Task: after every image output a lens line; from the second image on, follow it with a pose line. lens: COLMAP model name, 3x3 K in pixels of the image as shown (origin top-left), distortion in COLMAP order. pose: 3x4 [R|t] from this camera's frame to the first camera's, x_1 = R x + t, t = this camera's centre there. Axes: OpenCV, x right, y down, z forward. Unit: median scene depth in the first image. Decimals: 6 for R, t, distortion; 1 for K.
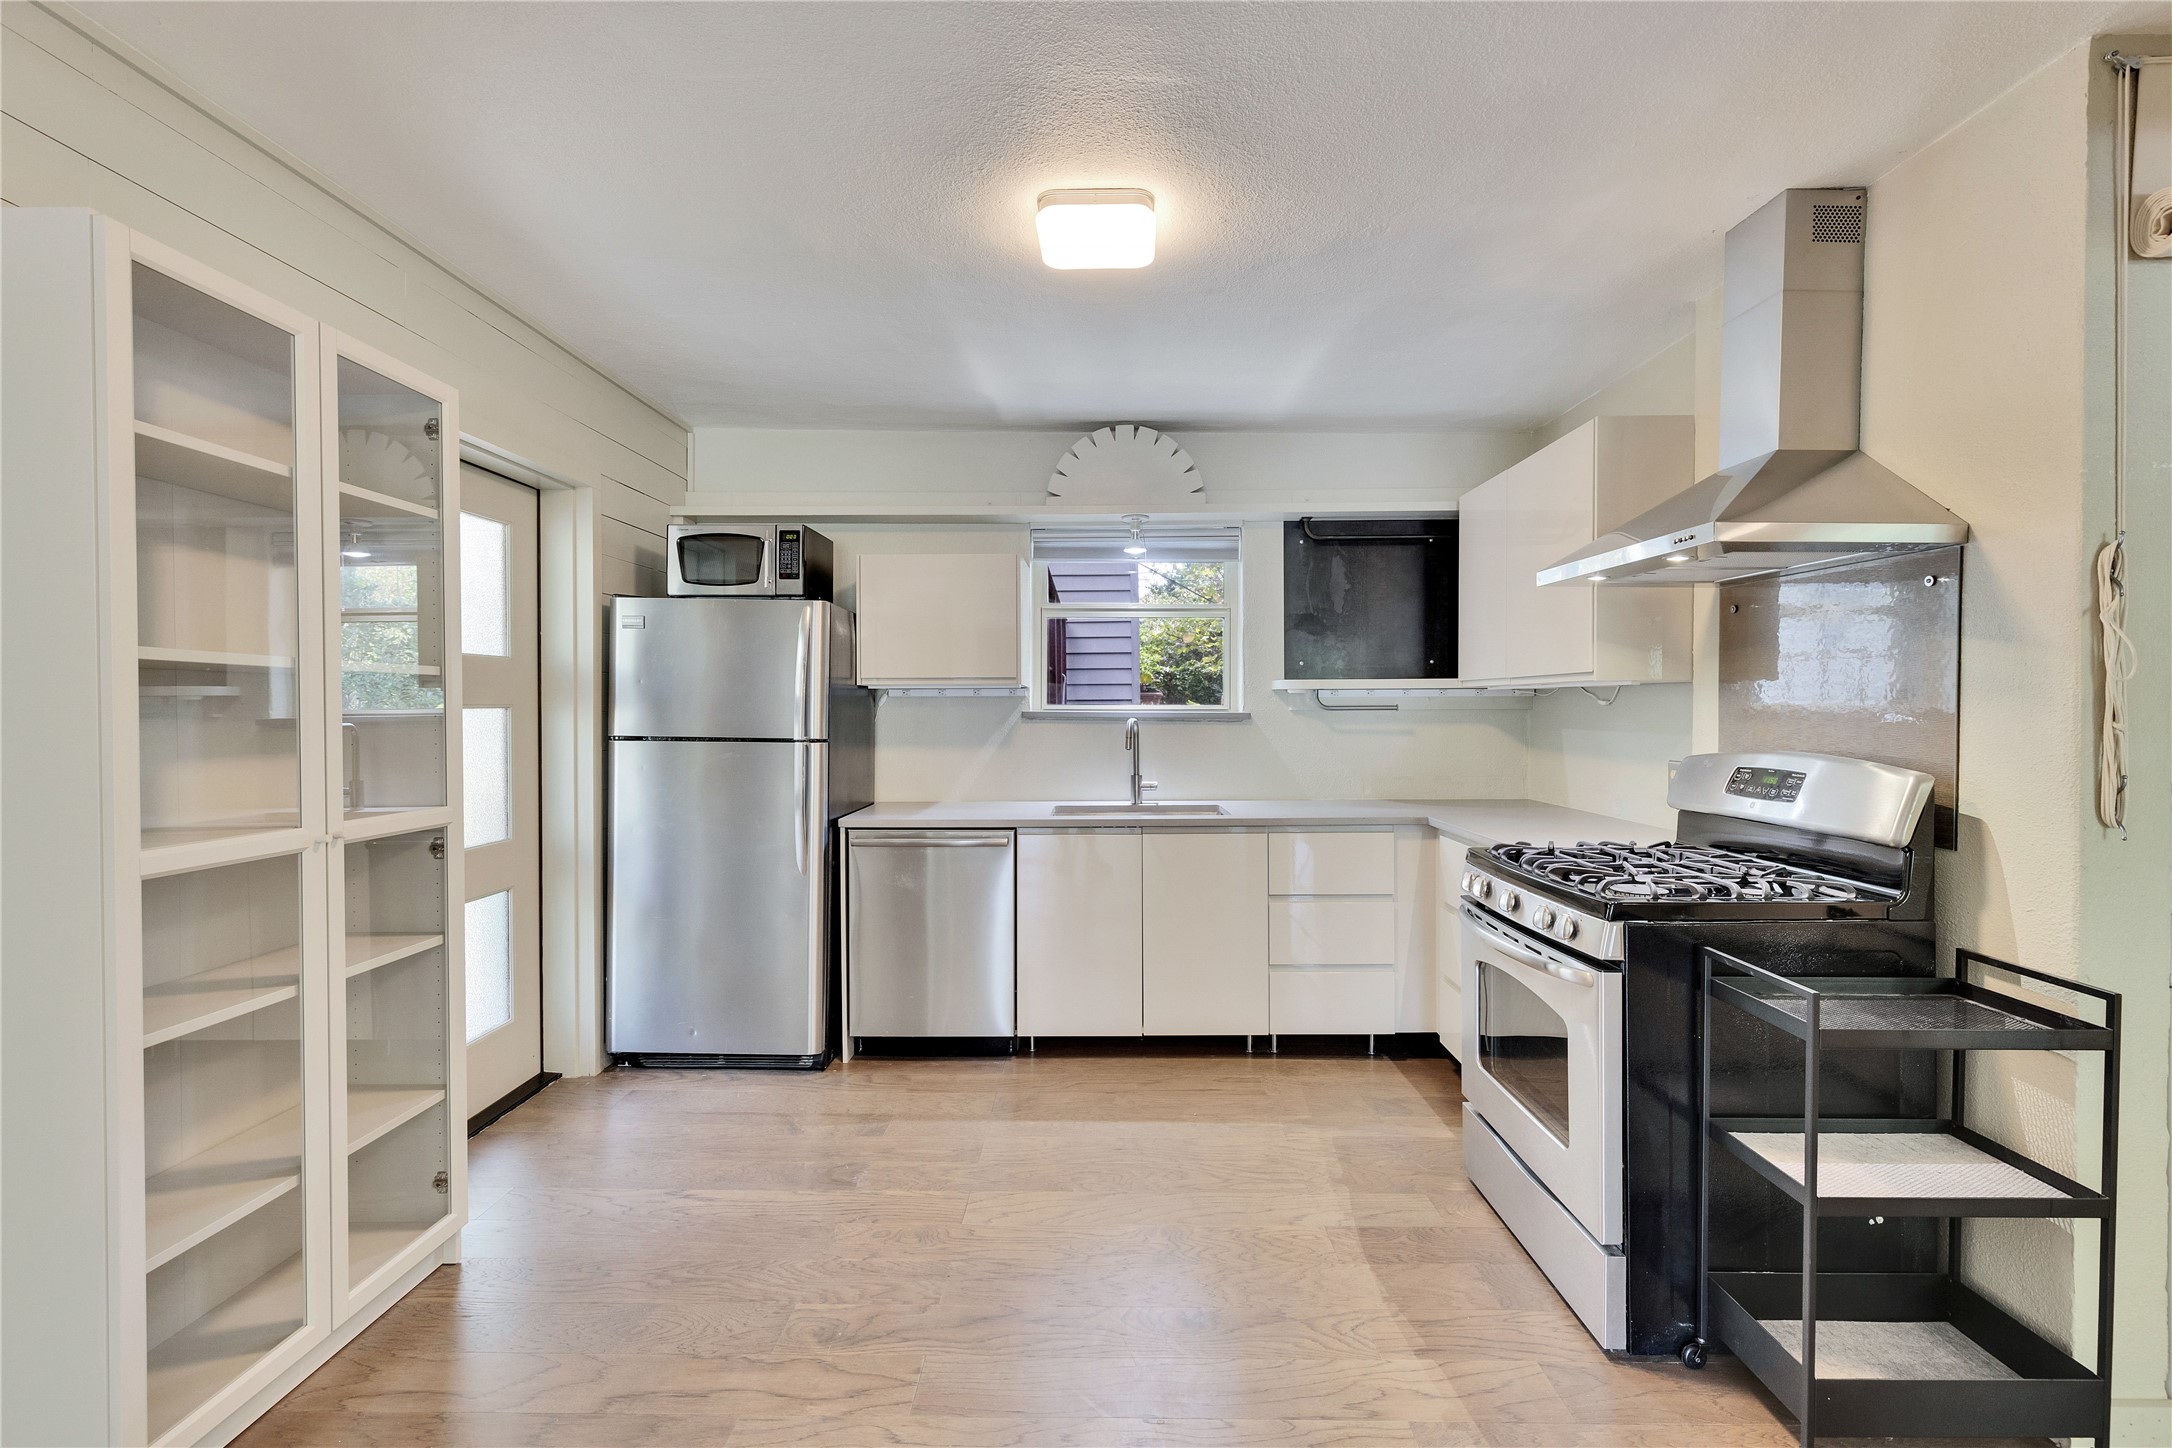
lens RADIAL K [[968.1, 0, 1096.1], [0, 968.1, 720.5], [0, 0, 1]] dist [0.005423, -0.001183]
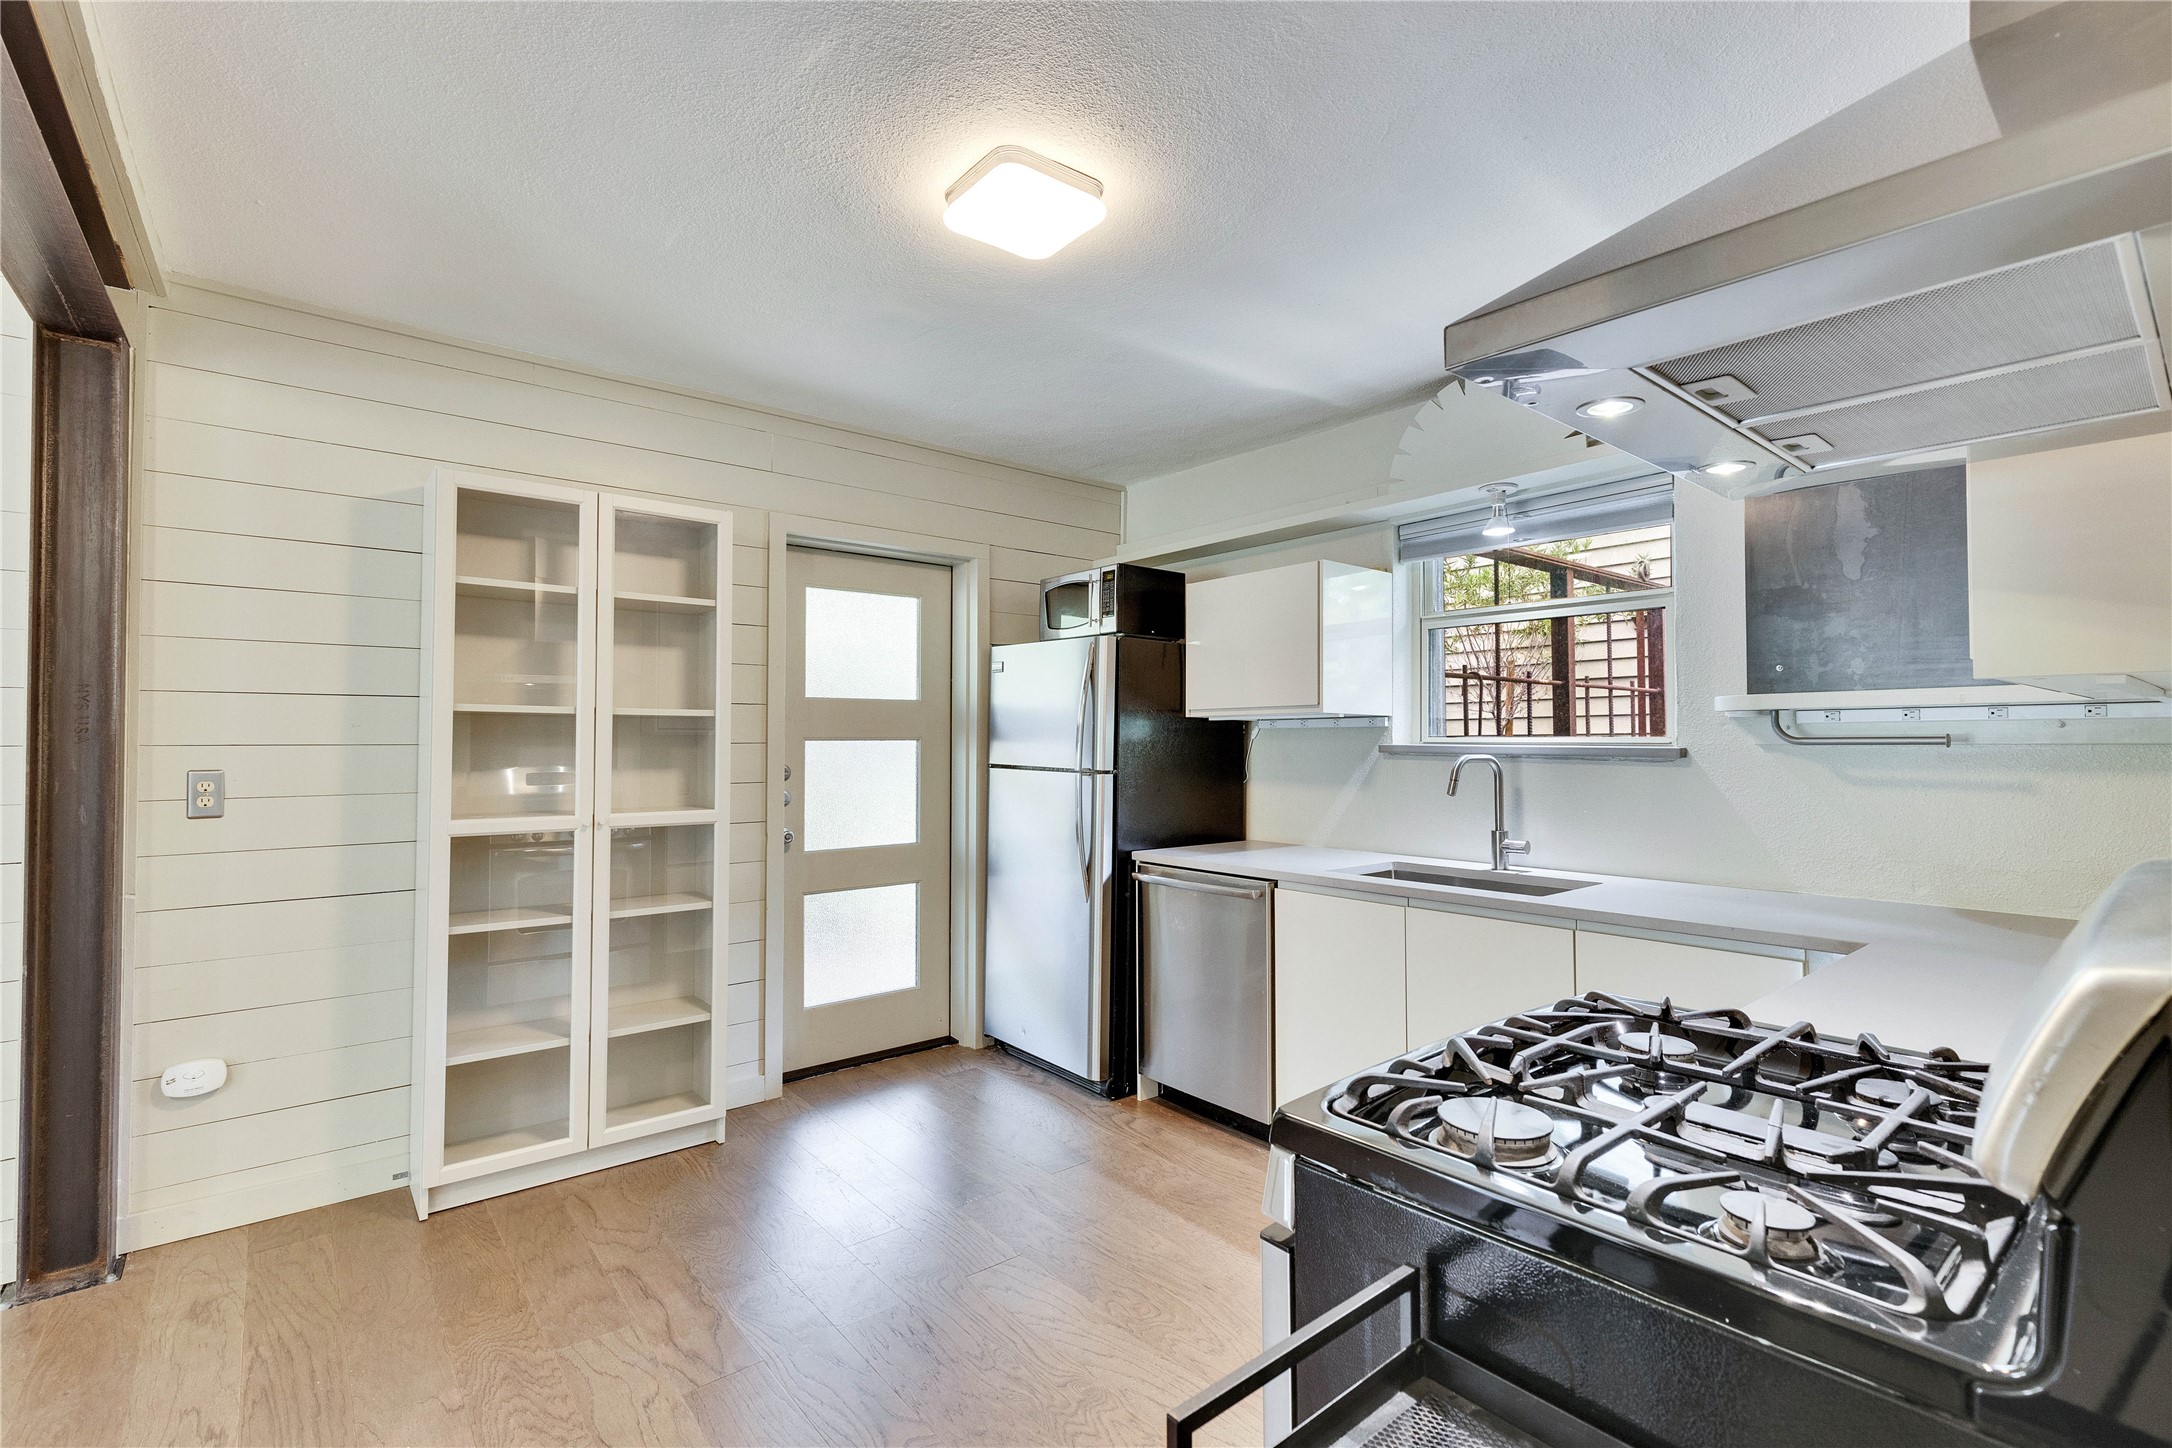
lens RADIAL K [[968.1, 0, 1096.1], [0, 968.1, 720.5], [0, 0, 1]] dist [0.005423, -0.001183]
pose [[0.642870, -0.015796, -0.765813, 0.479163], [-0.012058, 0.999455, -0.030737, -0.002167], [0.765881, 0.028994, 0.642329, 0.326232]]
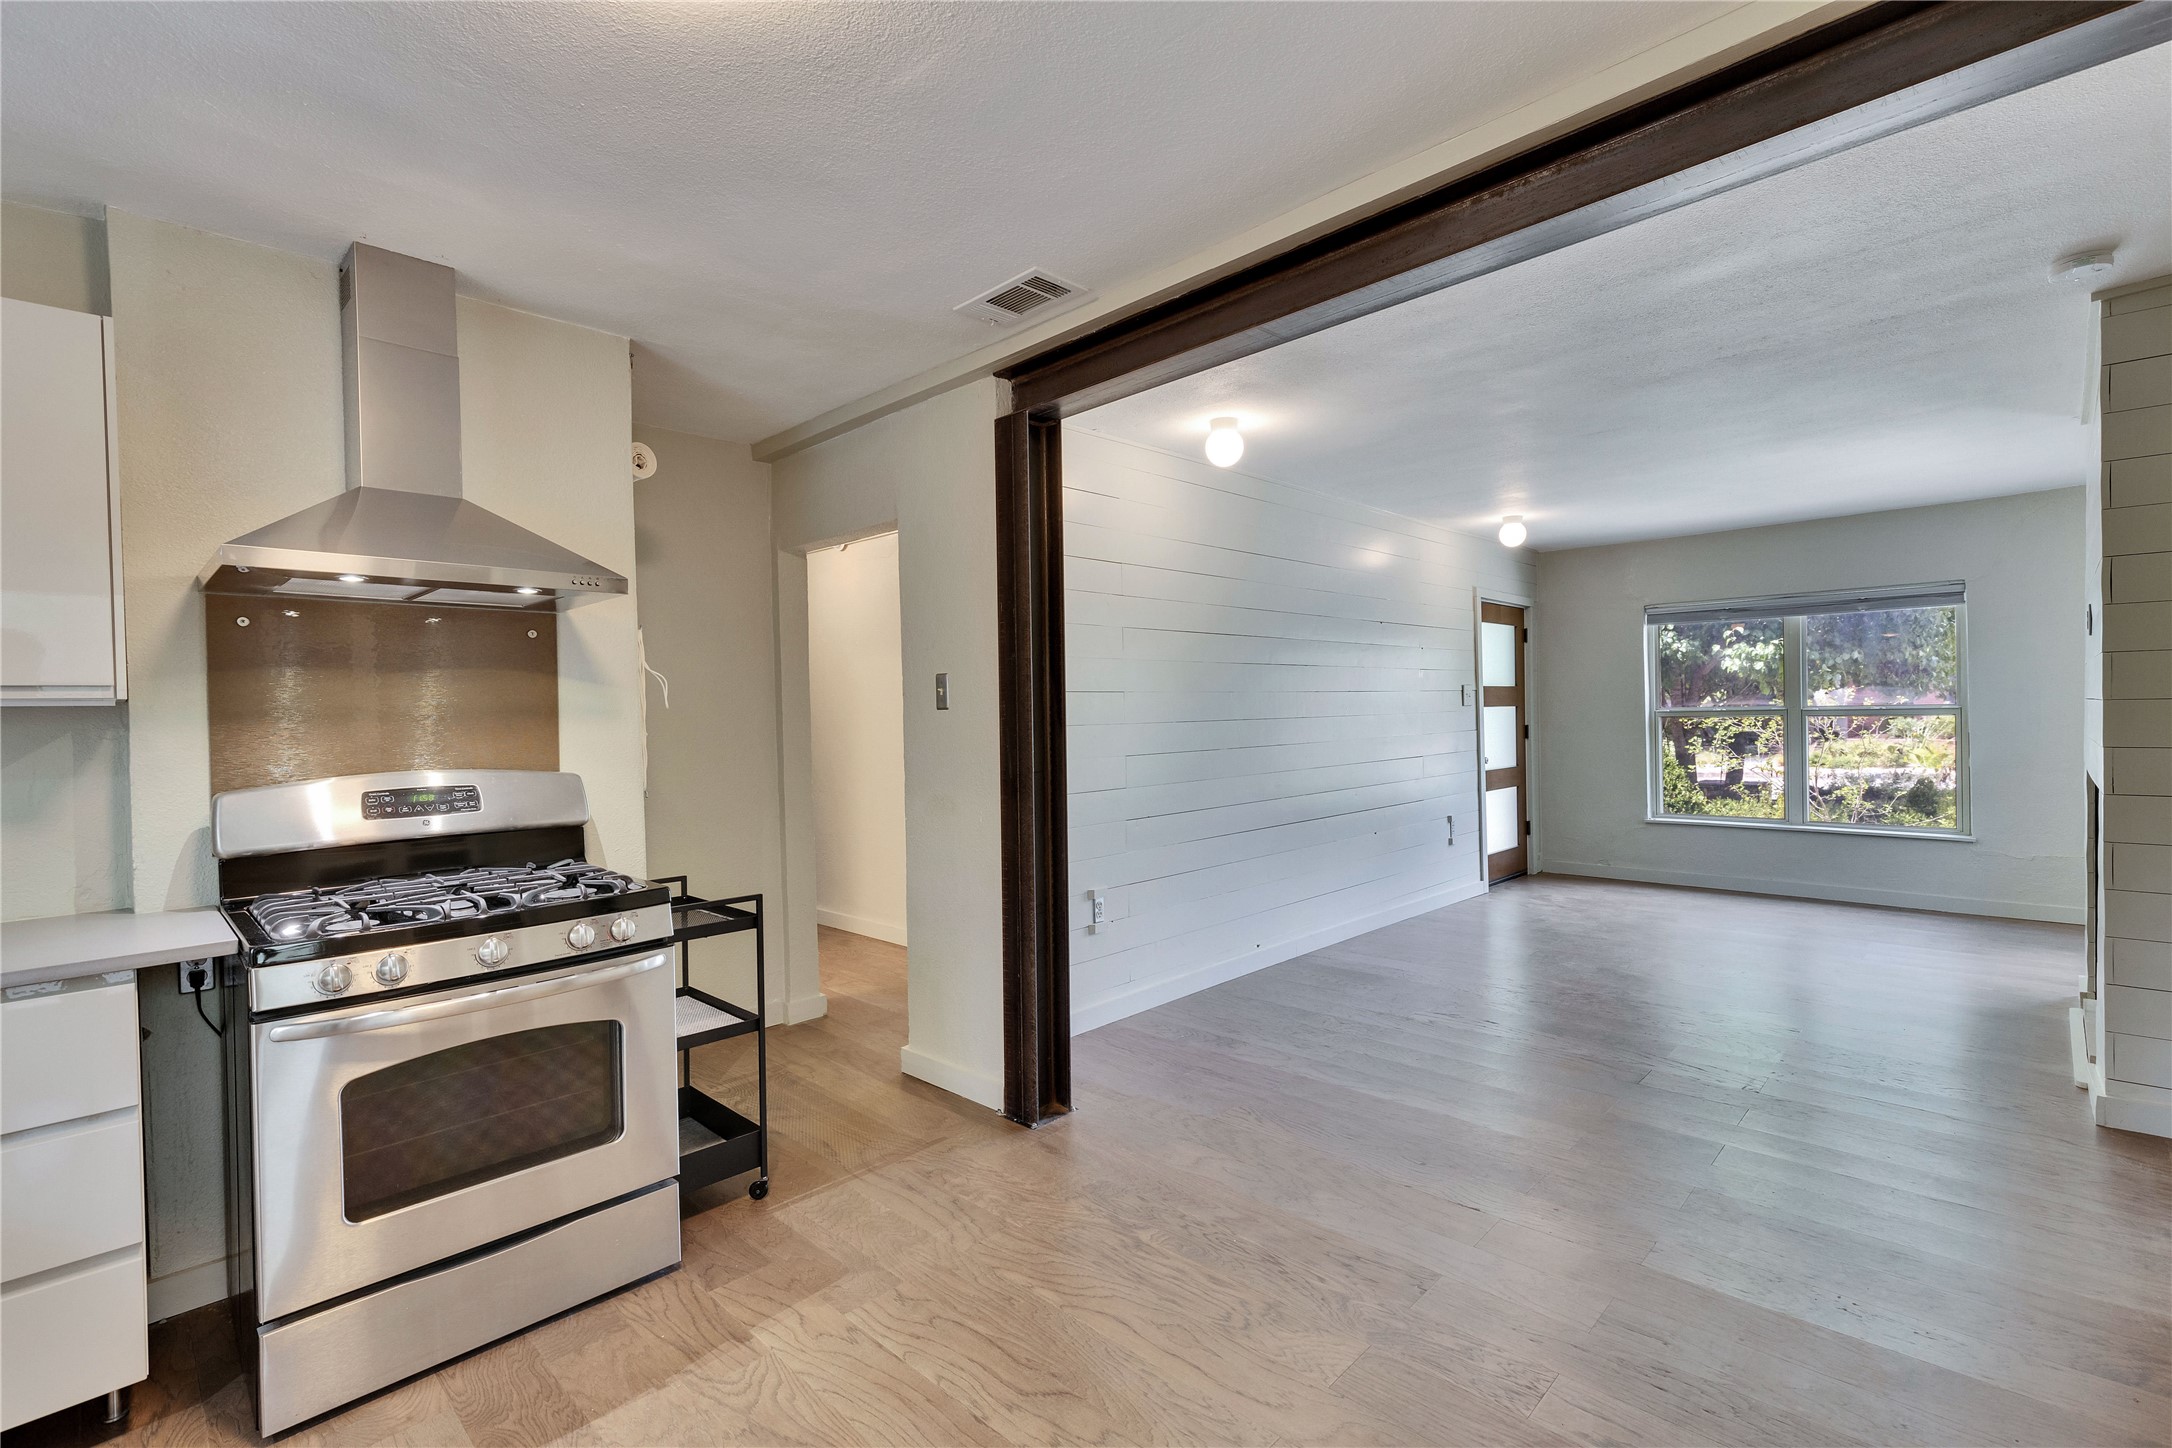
lens RADIAL K [[968.1, 0, 1096.1], [0, 968.1, 720.5], [0, 0, 1]] dist [0.005423, -0.001183]
pose [[-0.722321, 0.002955, 0.691552, -0.374425], [0.027297, 0.999333, 0.024241, -0.018790], [-0.691019, 0.036387, -0.721920, 0.820189]]
